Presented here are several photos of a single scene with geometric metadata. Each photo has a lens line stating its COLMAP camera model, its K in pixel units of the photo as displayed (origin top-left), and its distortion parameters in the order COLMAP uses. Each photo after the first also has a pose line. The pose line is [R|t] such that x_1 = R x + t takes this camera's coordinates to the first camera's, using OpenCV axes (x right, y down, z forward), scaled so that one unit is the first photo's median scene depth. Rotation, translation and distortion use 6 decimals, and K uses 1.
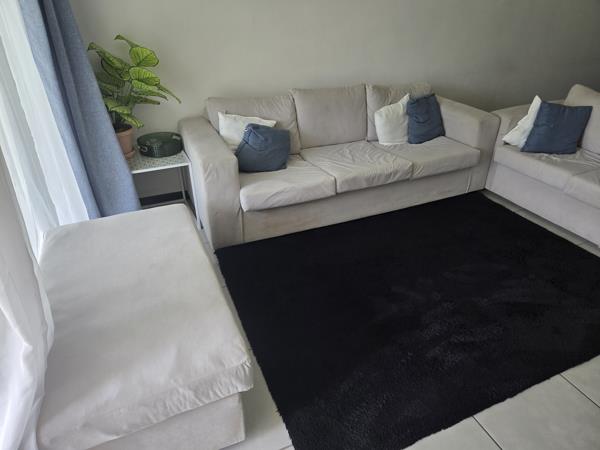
lens RADIAL K [[405.4, 0, 300.4], [0, 405.4, 226.0], [0, 0, 1]] dist [0.025835, -0.027171]
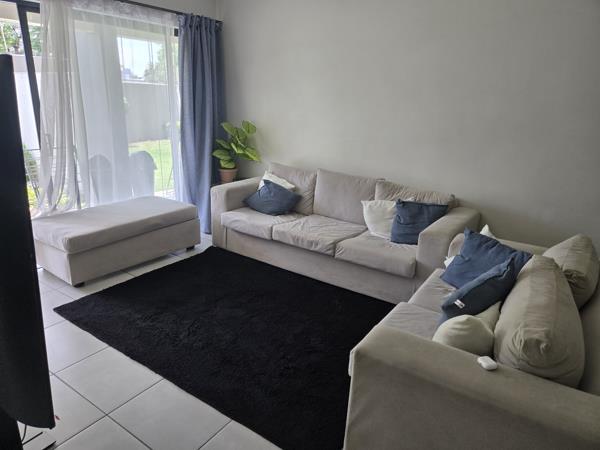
lens RADIAL K [[405.4, 0, 300.3], [0, 405.4, 224.2], [0, 0, 1]] dist [0.025835, -0.027171]
pose [[0.533357, 0.273597, -0.800422, 1.112536], [-0.463825, 0.885905, -0.006250, -0.149326], [0.707387, 0.374589, 0.599405, 0.250812]]
